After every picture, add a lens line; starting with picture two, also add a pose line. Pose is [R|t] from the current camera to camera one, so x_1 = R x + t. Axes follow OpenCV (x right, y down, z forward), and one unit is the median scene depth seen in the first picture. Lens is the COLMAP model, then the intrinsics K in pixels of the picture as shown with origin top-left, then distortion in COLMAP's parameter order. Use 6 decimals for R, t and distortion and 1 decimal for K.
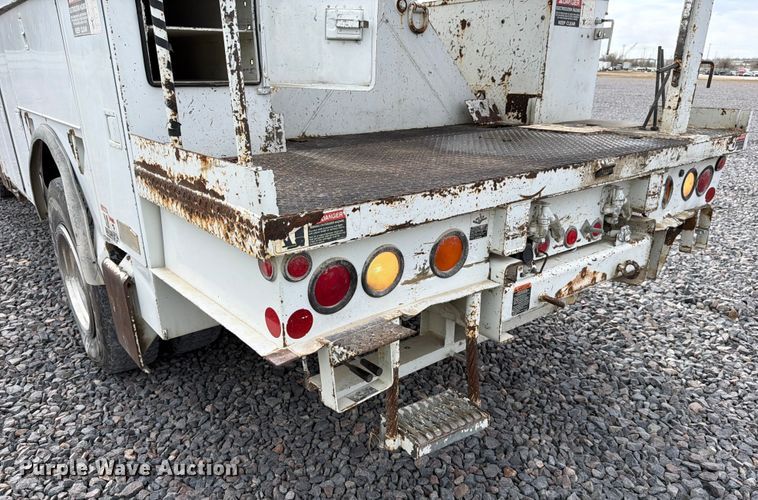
lens RADIAL K [[557.5, 0, 388.6], [0, 557.5, 290.5], [0, 0, 1]] dist [0.048617, -0.055456]
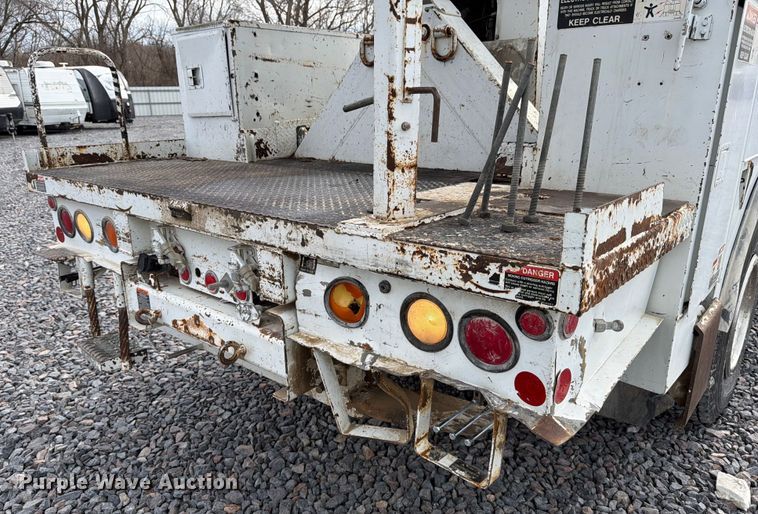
lens RADIAL K [[556.3, 0, 372.6], [0, 556.3, 297.7], [0, 0, 1]] dist [0.044562, -0.059234]
pose [[0.170022, 0.324098, -0.930620, 1.203107], [-0.352779, 0.901799, 0.249609, -0.385633], [0.920130, 0.285864, 0.267661, 0.975568]]
